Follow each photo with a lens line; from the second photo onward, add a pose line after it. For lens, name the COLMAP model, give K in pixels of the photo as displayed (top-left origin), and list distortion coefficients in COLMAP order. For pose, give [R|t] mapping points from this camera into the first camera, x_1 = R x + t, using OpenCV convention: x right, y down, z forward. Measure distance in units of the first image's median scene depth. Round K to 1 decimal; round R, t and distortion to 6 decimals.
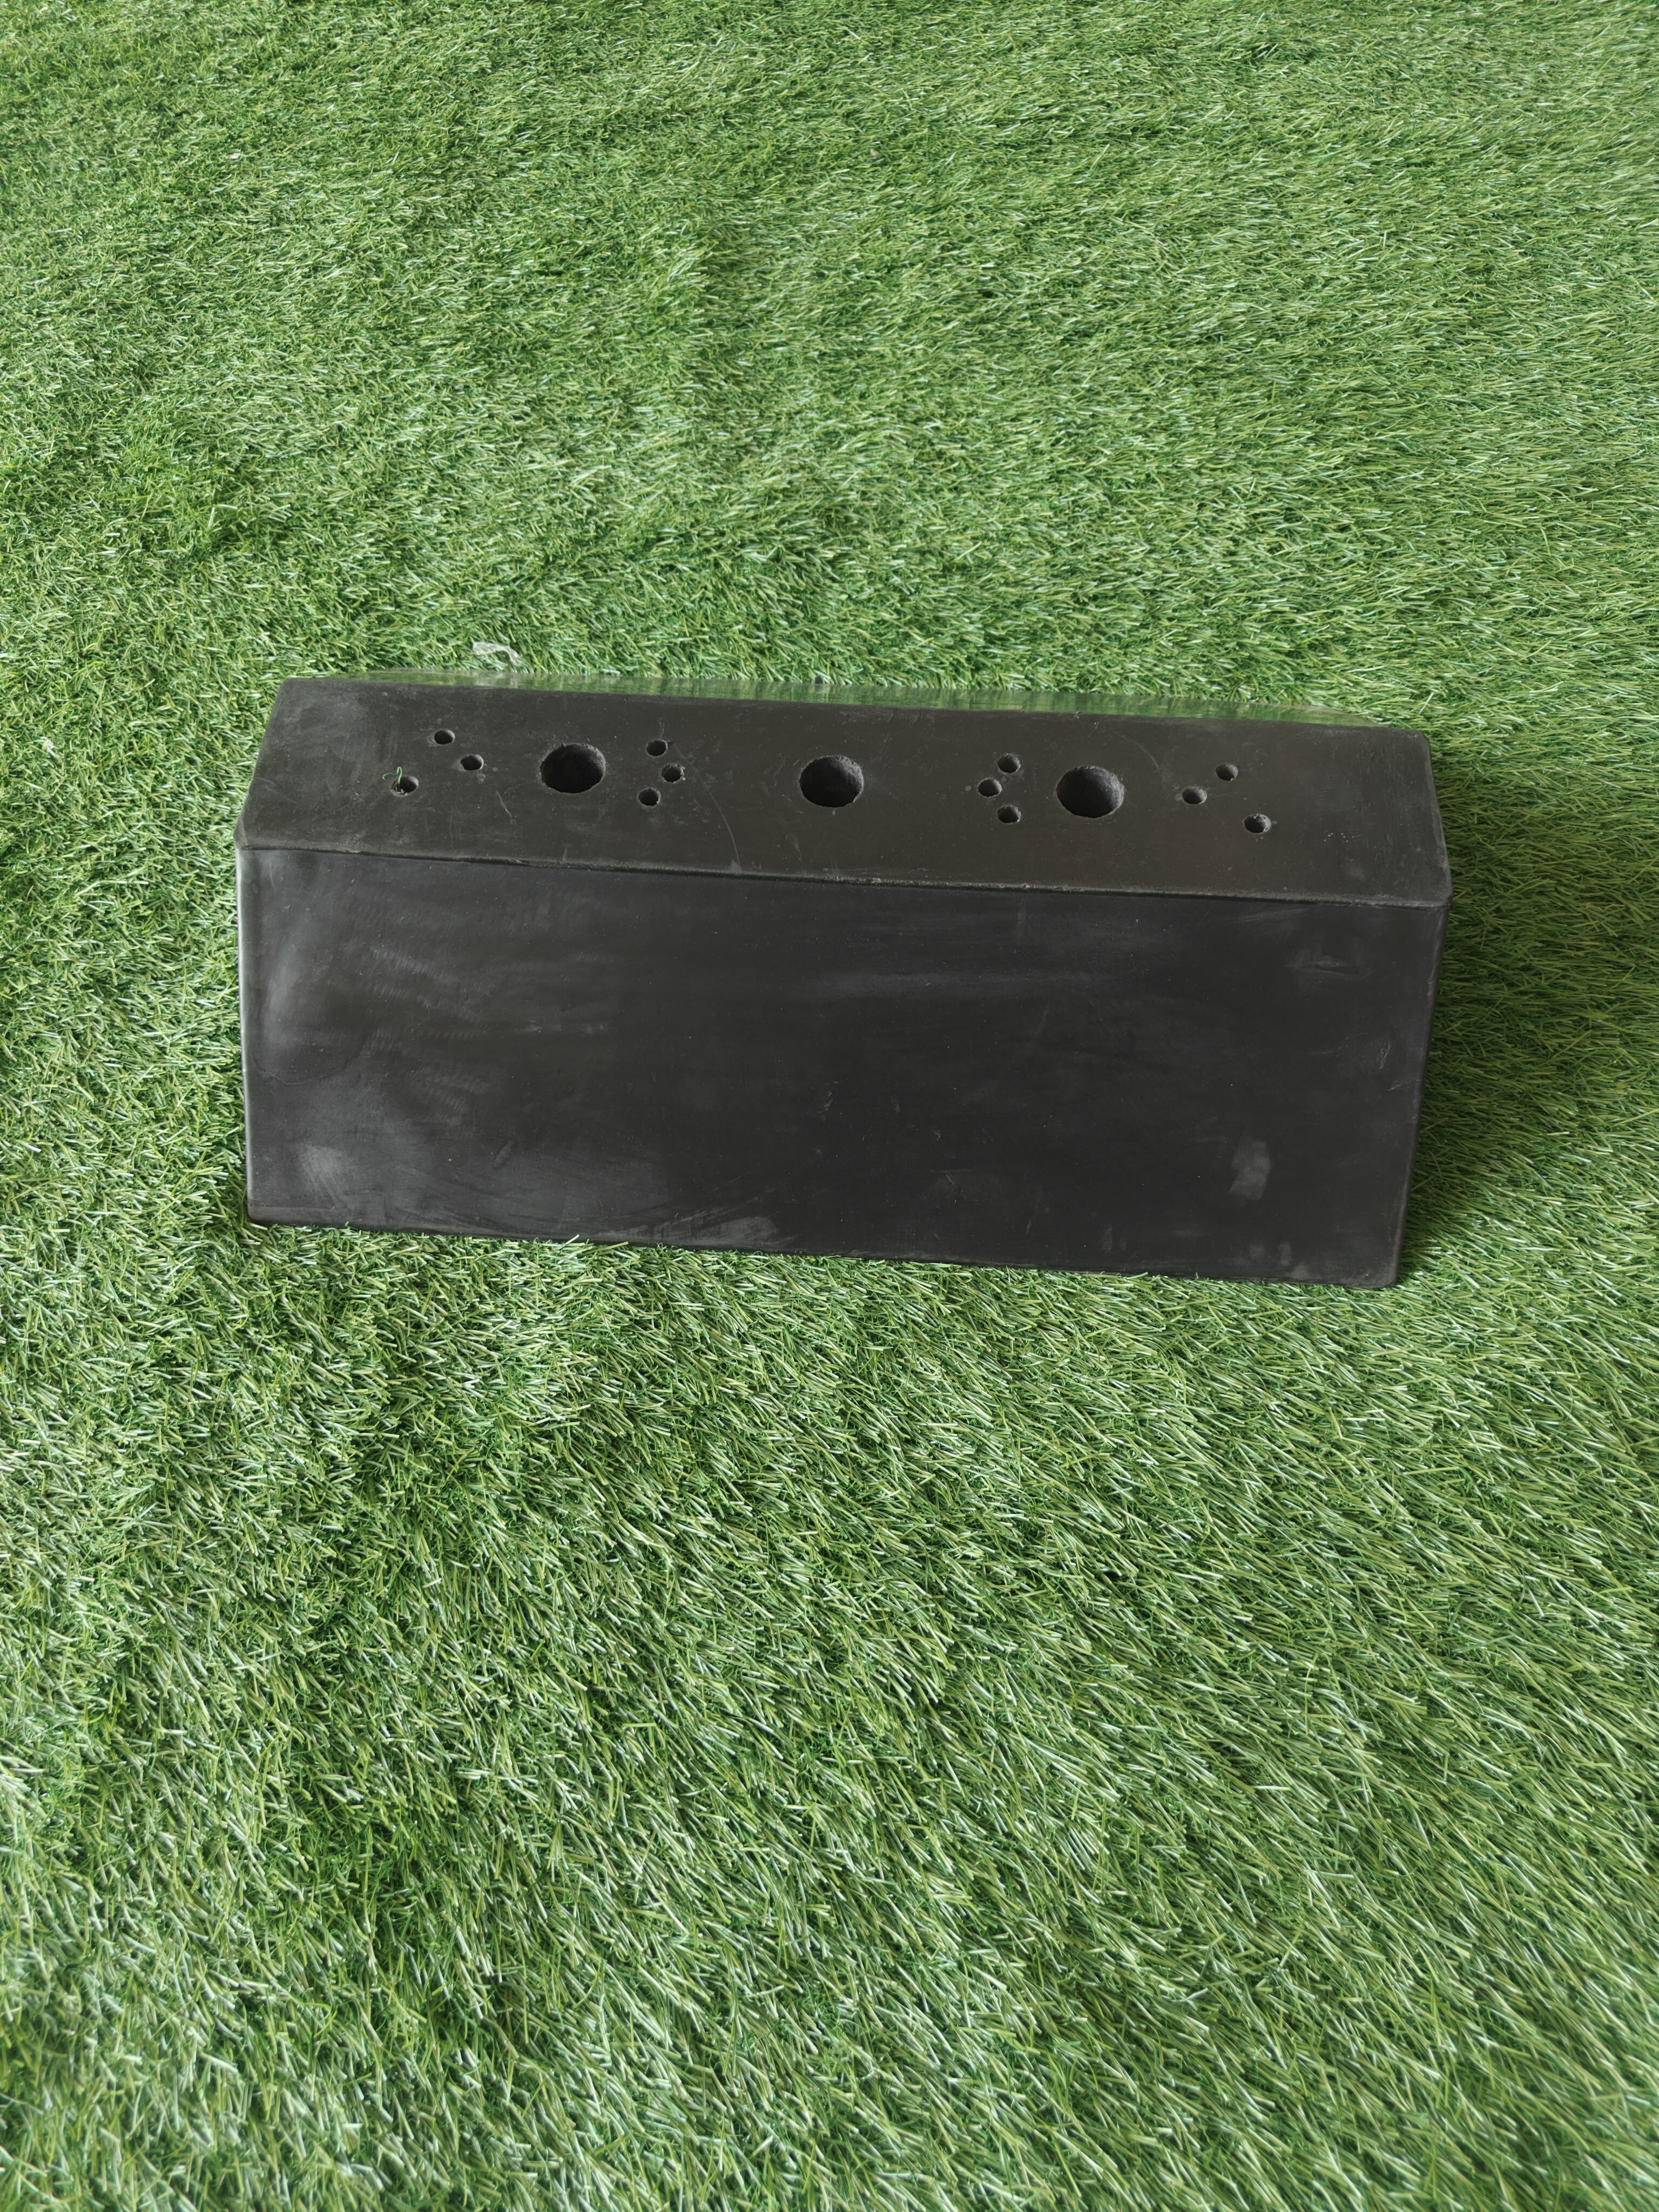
lens RADIAL K [[1581.9, 0, 834.7], [0, 1581.9, 1110.0], [0, 0, 1]] dist [-0.002327, 0.003107]
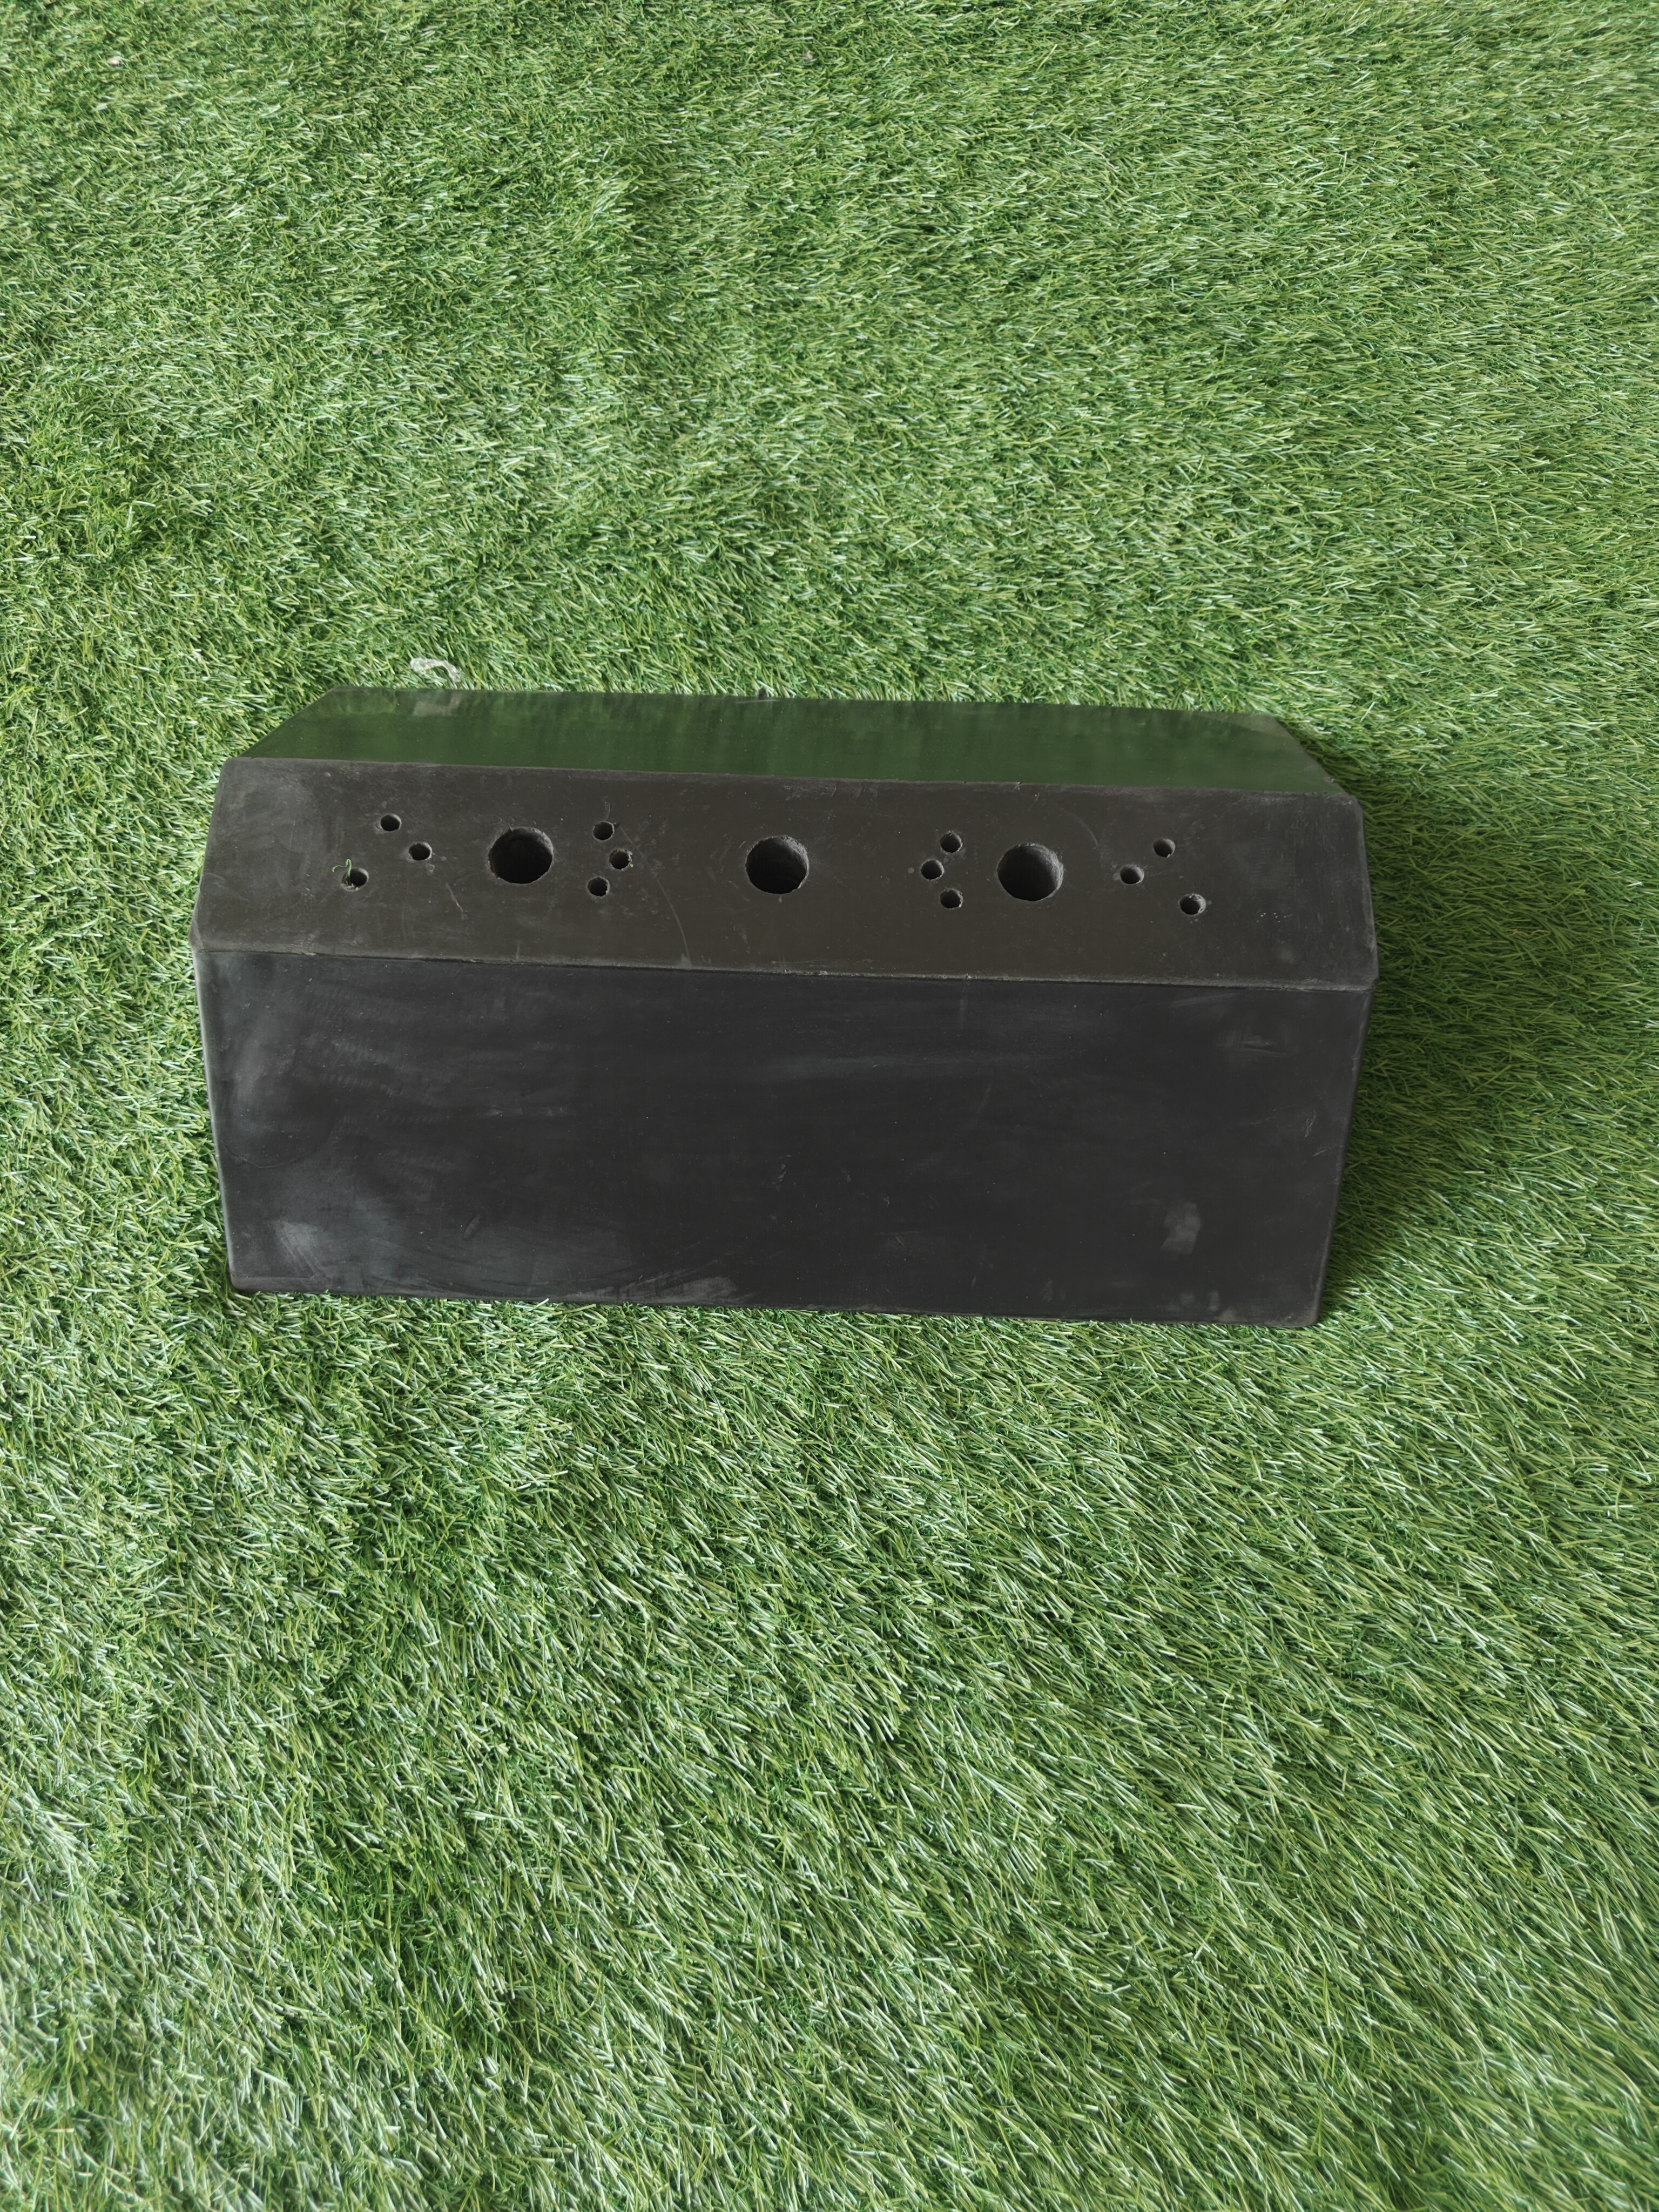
lens RADIAL K [[1581.9, 0, 828.7], [0, 1581.9, 1110.4], [0, 0, 1]] dist [-0.002327, 0.003107]
pose [[0.999507, -0.024150, 0.020076, 0.006970], [0.020810, 0.988075, 0.152563, -0.207444], [-0.023521, -0.152070, 0.988090, -0.029007]]
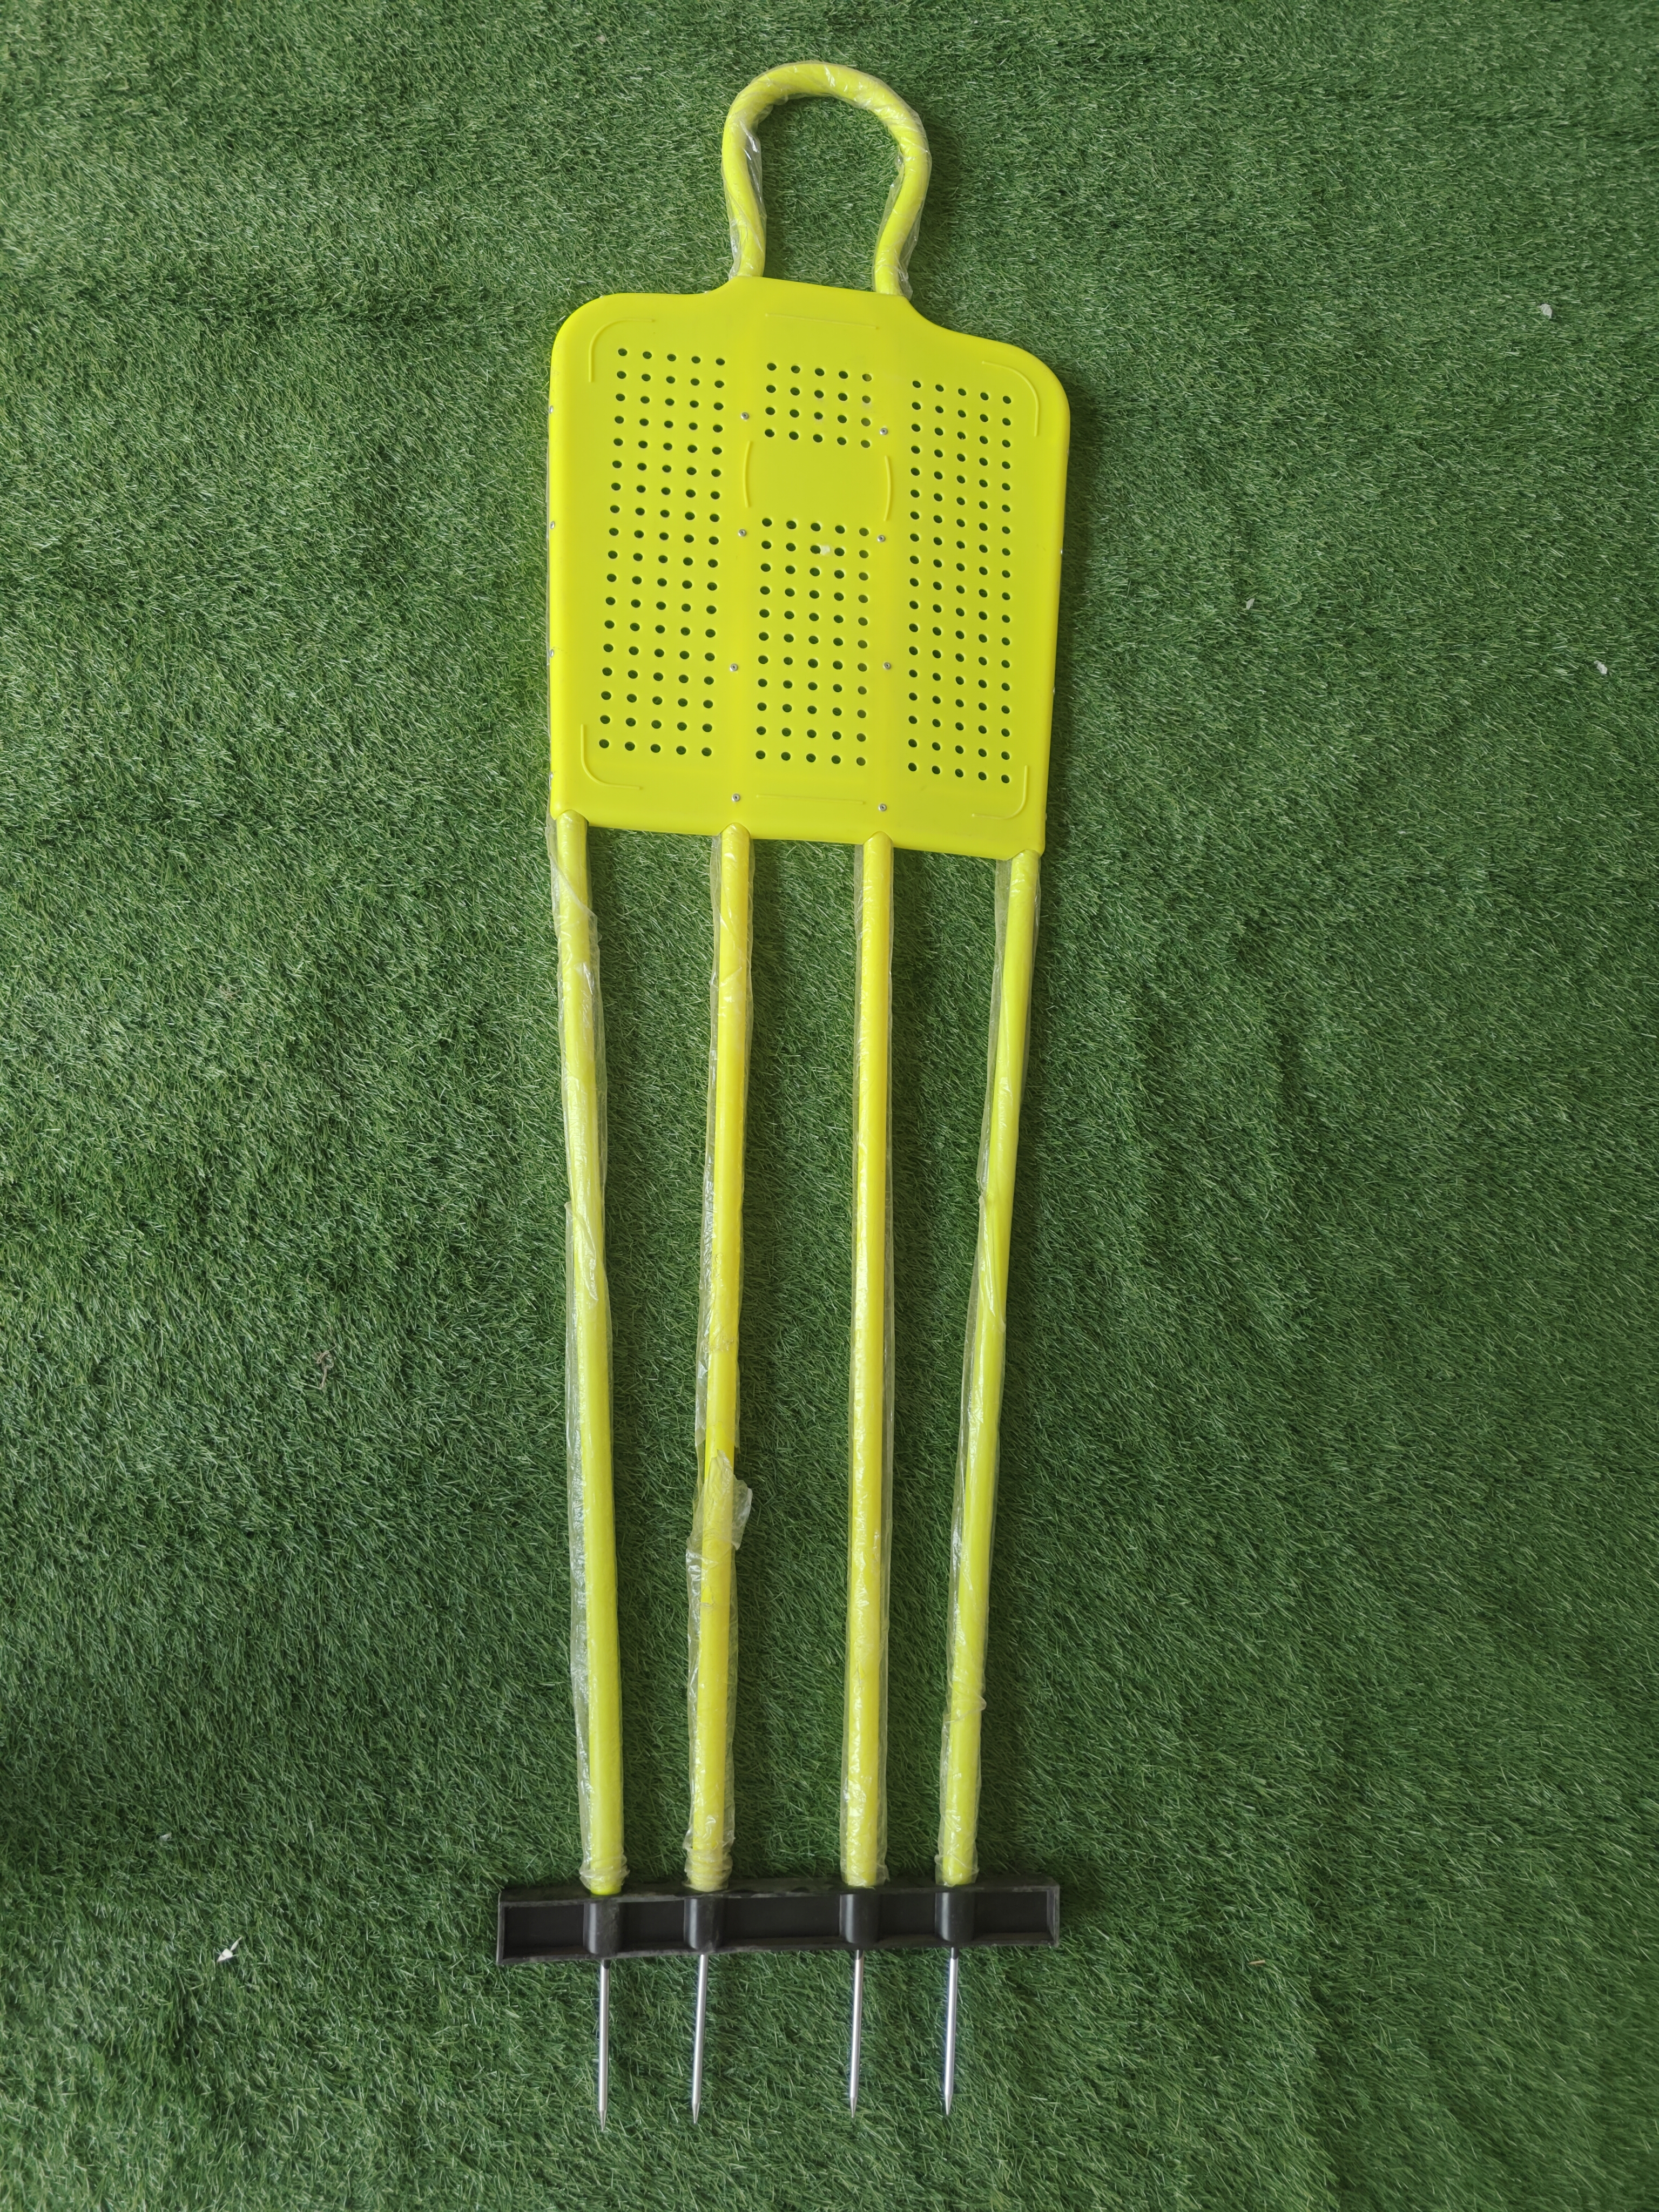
lens RADIAL K [[1581.9, 0, 828.1], [0, 1581.9, 1124.5], [0, 0, 1]] dist [-0.002327, 0.003107]
pose [[0.979868, -0.050429, 0.193173, -0.836976], [-0.016313, 0.944114, 0.329215, -0.161488], [-0.198979, -0.325738, 0.924284, -1.397735]]
